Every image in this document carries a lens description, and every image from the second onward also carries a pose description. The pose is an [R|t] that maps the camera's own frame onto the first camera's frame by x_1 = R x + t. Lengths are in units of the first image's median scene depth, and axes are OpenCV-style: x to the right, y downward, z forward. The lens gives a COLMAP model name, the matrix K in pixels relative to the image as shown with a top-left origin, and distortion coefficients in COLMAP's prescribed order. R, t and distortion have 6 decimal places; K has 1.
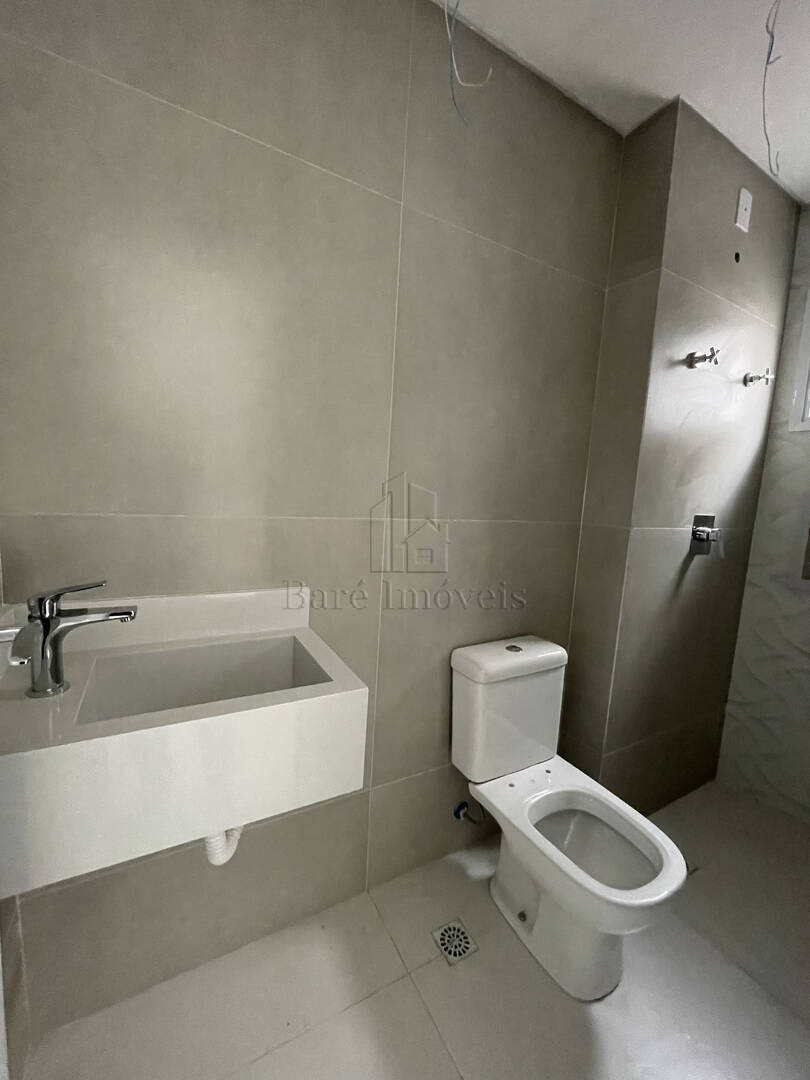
lens RADIAL K [[436.5, 0, 403.3], [0, 436.5, 543.6], [0, 0, 1]] dist [-0.005704, 0.000540]
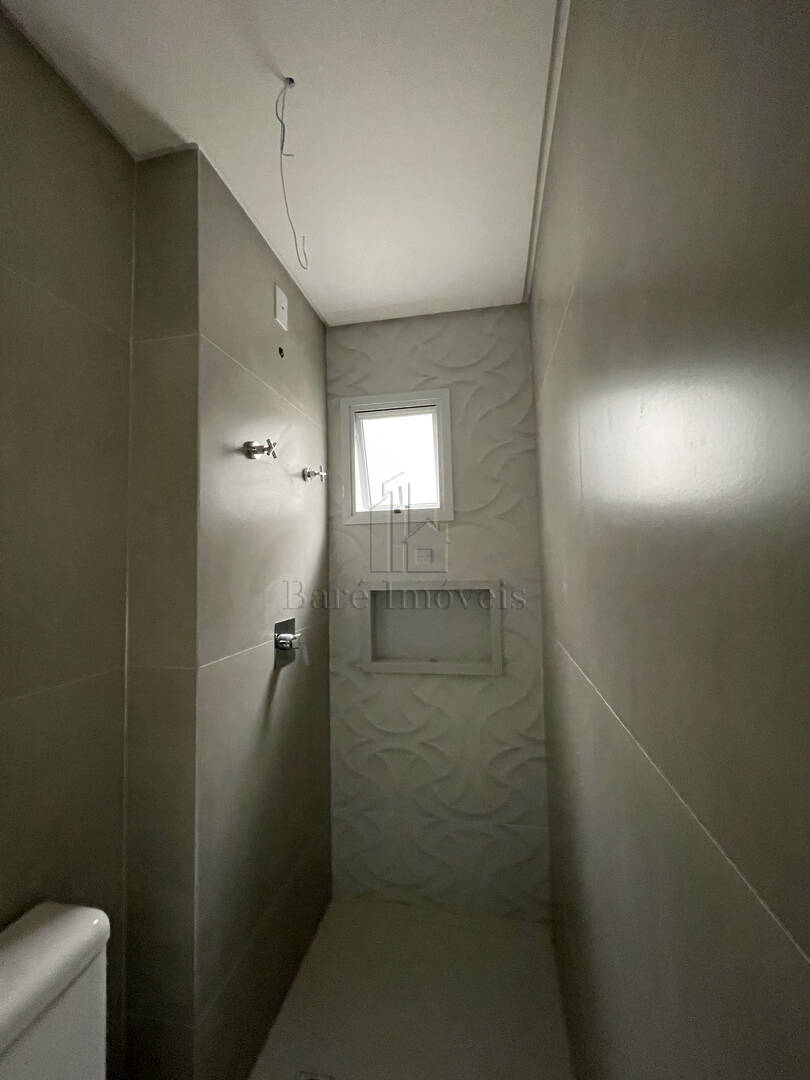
lens RADIAL K [[436.5, 0, 407.0], [0, 436.5, 540.5], [0, 0, 1]] dist [-0.005704, 0.000540]
pose [[0.642132, -0.030485, 0.765988, 0.186578], [0.146527, 0.985667, -0.083607, -0.120176], [-0.752460, 0.165925, 0.637395, 0.232487]]
